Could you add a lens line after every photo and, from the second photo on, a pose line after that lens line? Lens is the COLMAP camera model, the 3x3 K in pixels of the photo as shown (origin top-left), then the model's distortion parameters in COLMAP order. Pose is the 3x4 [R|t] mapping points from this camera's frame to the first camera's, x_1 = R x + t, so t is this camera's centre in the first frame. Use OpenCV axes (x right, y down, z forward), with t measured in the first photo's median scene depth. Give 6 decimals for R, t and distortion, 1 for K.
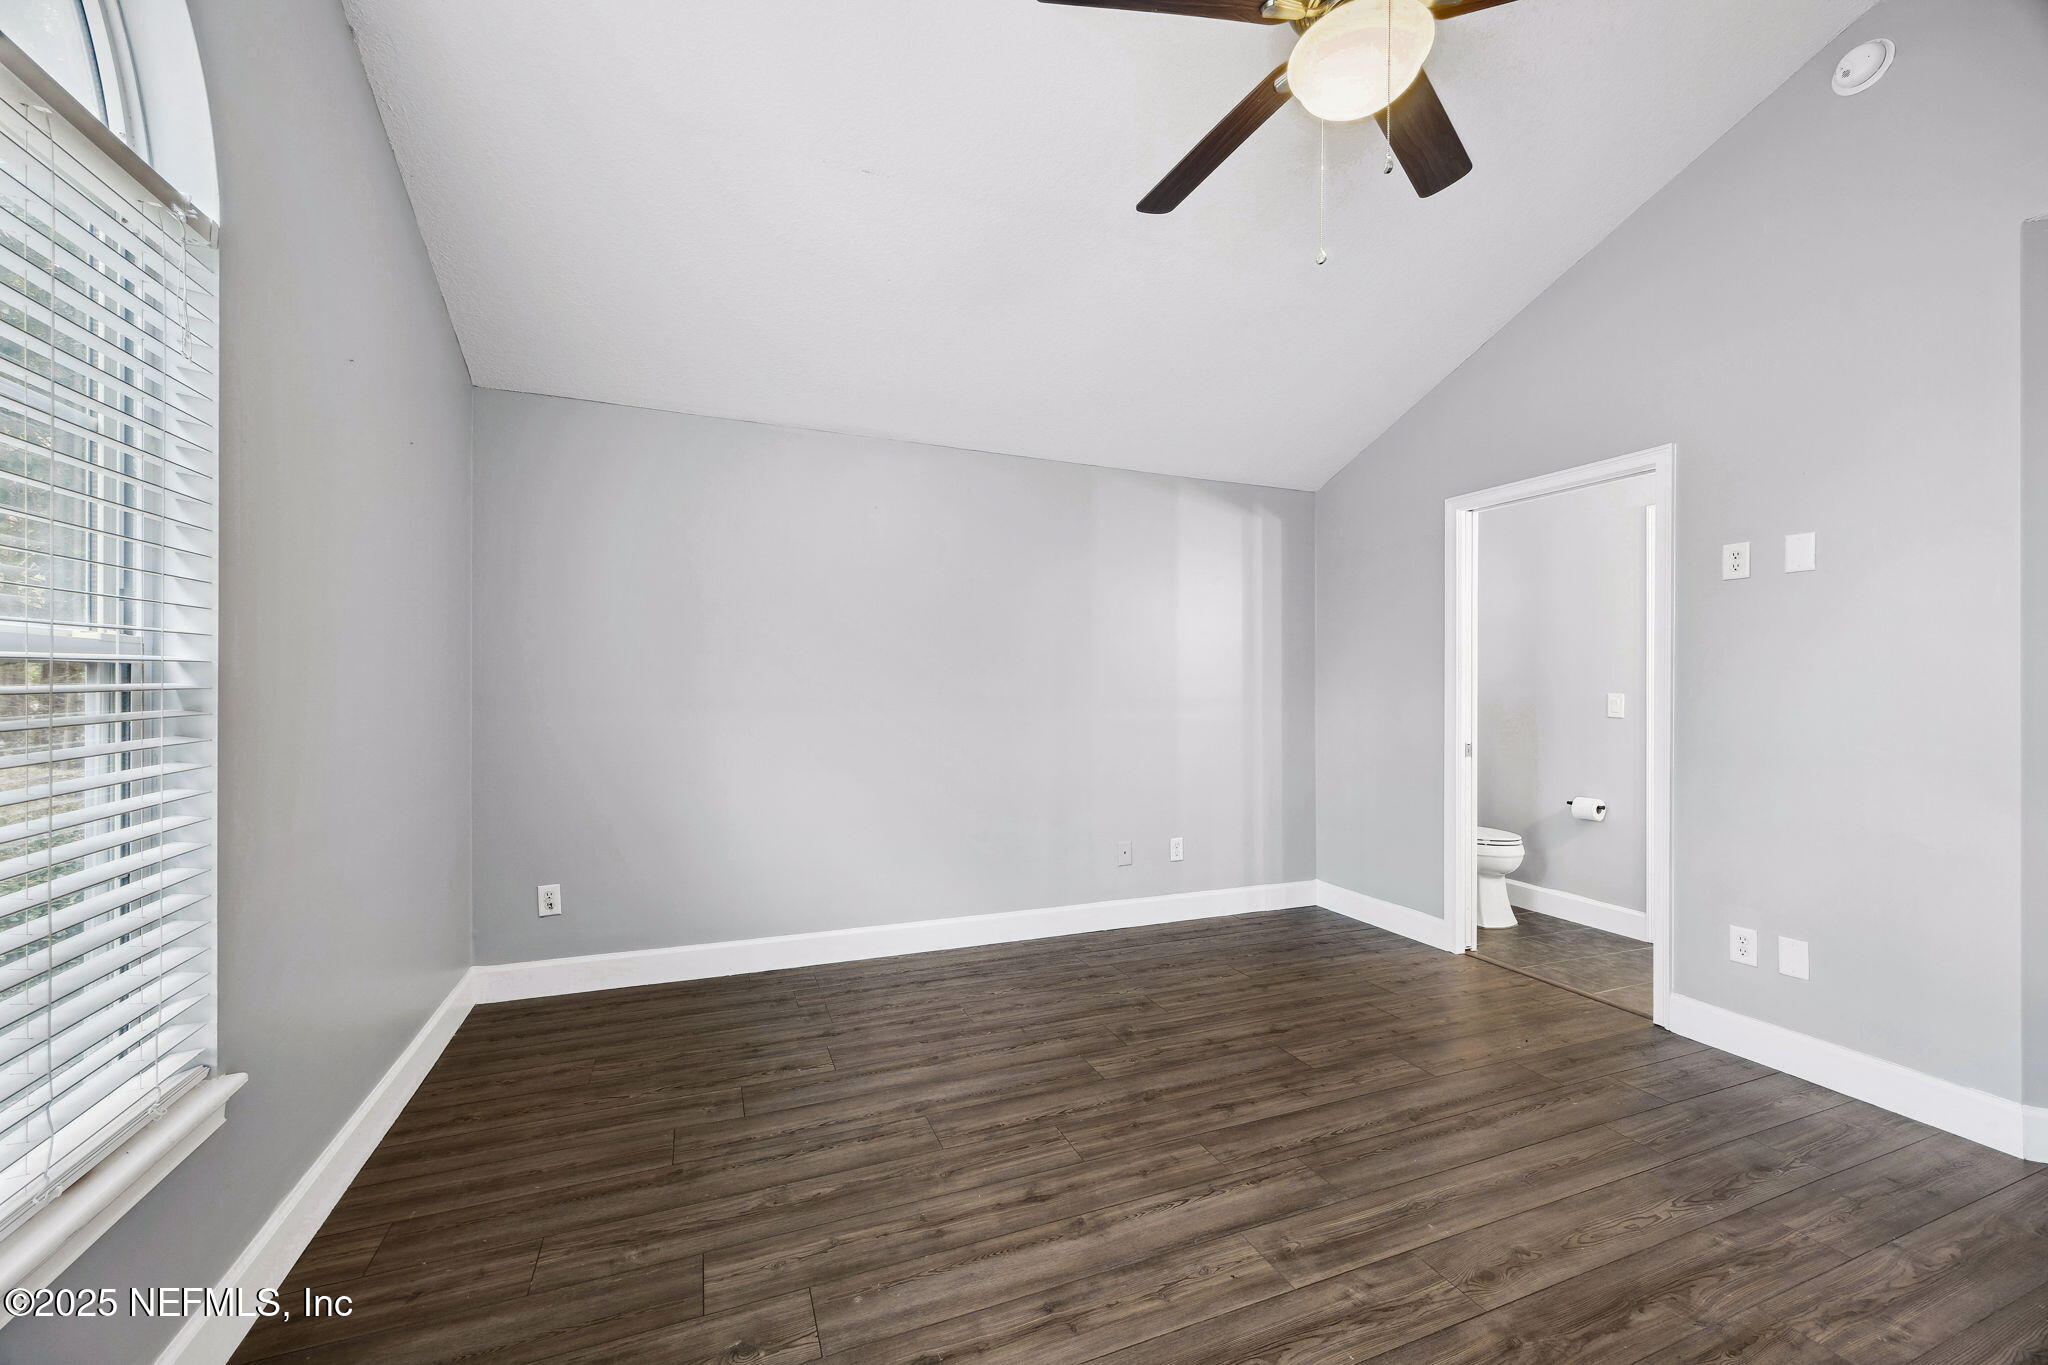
lens RADIAL K [[814.2, 0, 1026.2], [0, 814.2, 689.8], [0, 0, 1]] dist [-0.001515, 0.000022]
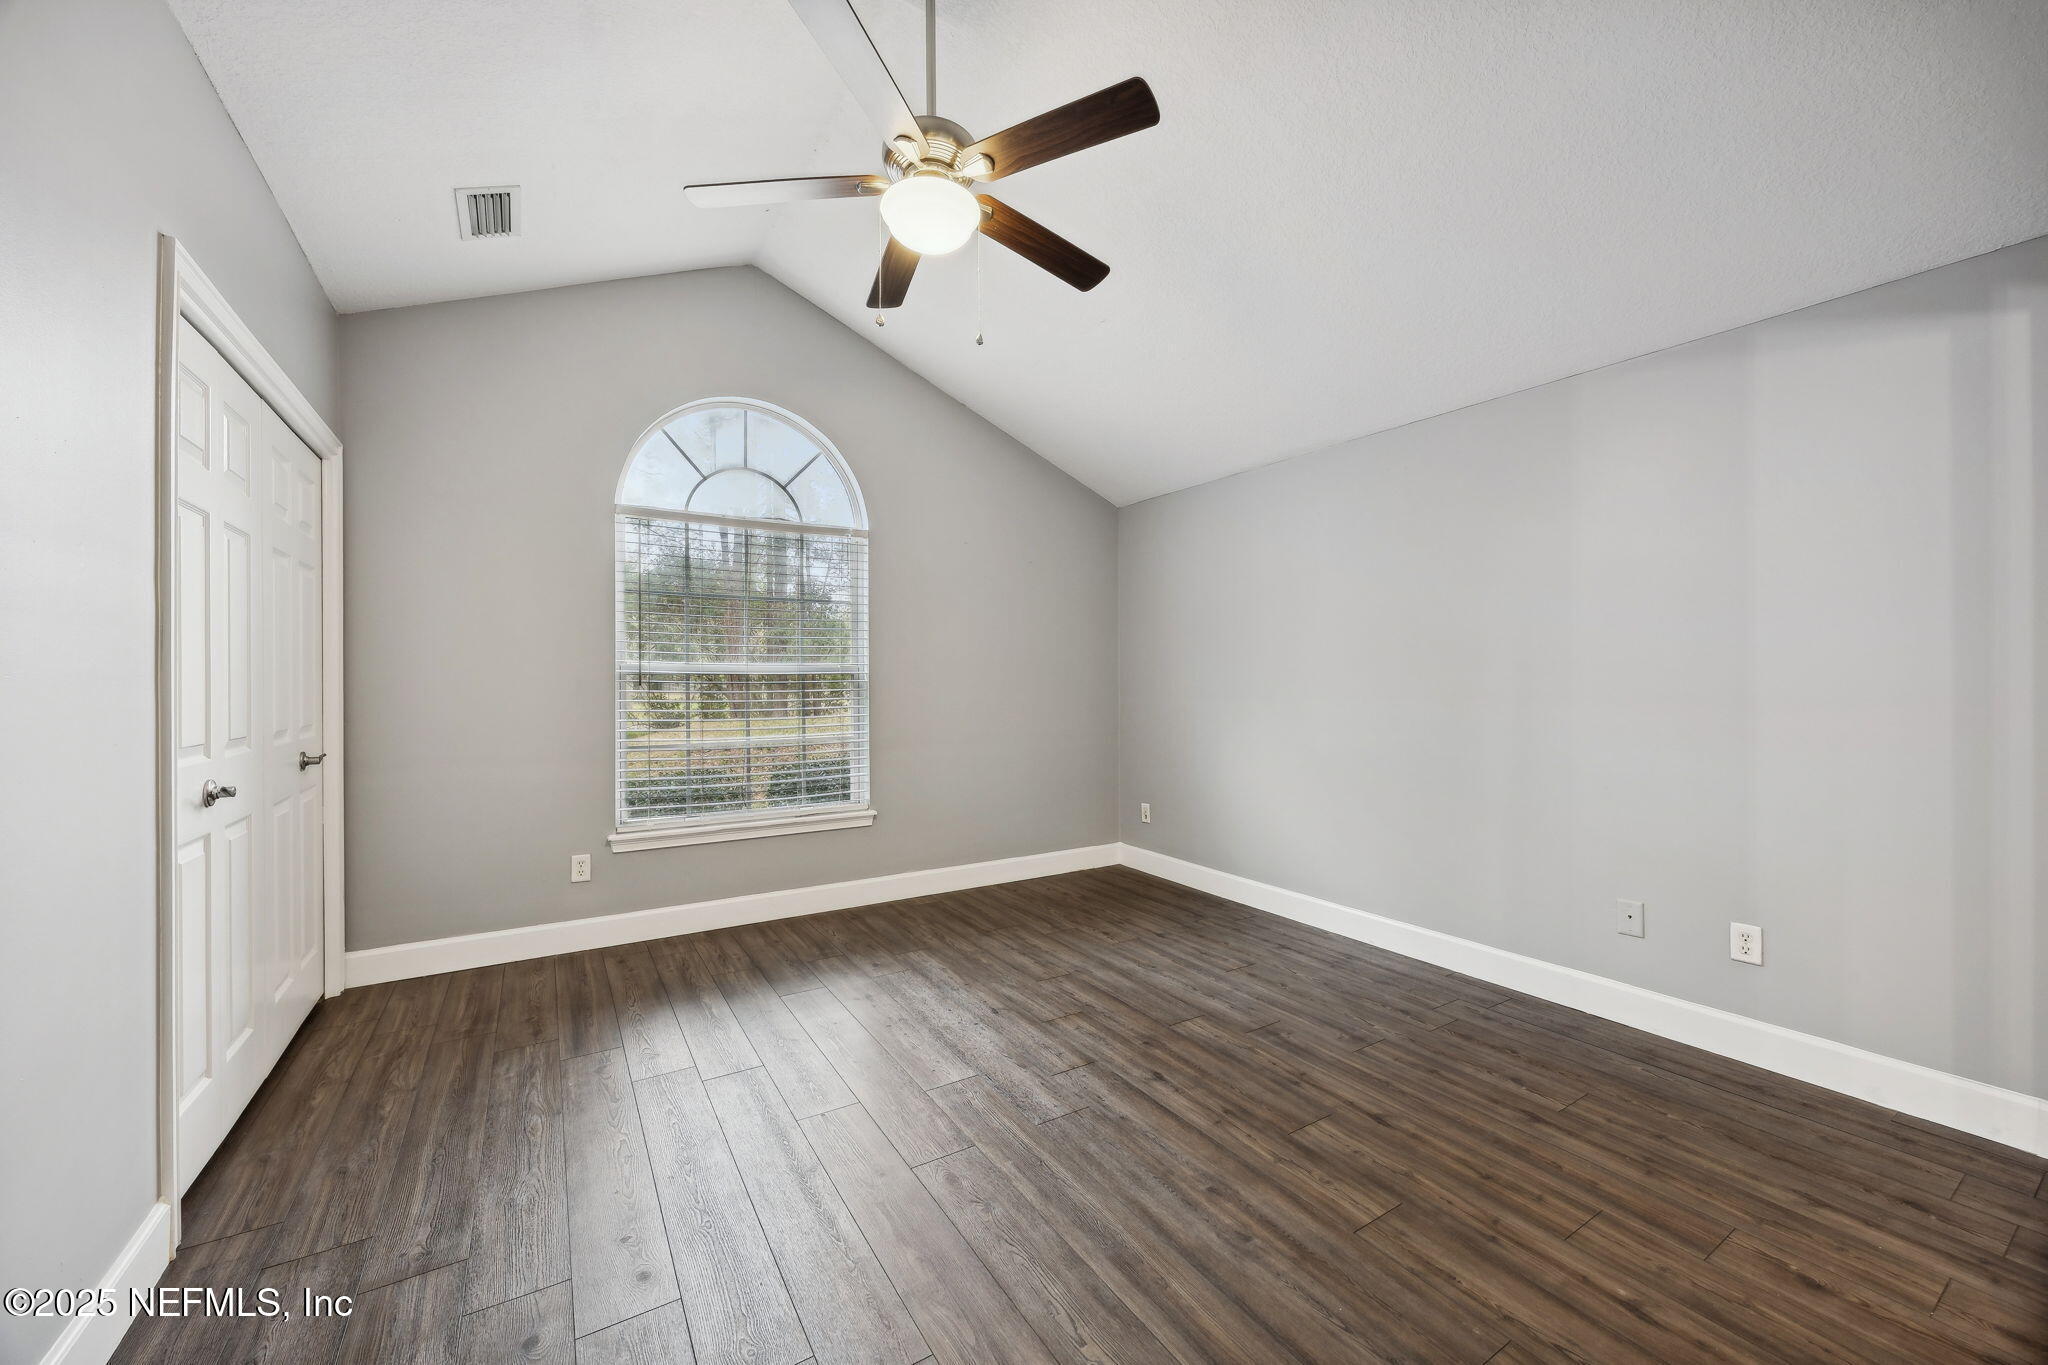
lens RADIAL K [[814.2, 0, 1024.7], [0, 814.2, 683.2], [0, 0, 1]] dist [-0.001515, 0.000022]
pose [[0.142600, -0.005494, -0.989765, 1.028551], [-0.001897, 0.999981, -0.005824, 0.010934], [0.989779, 0.002708, 0.142587, 0.557121]]
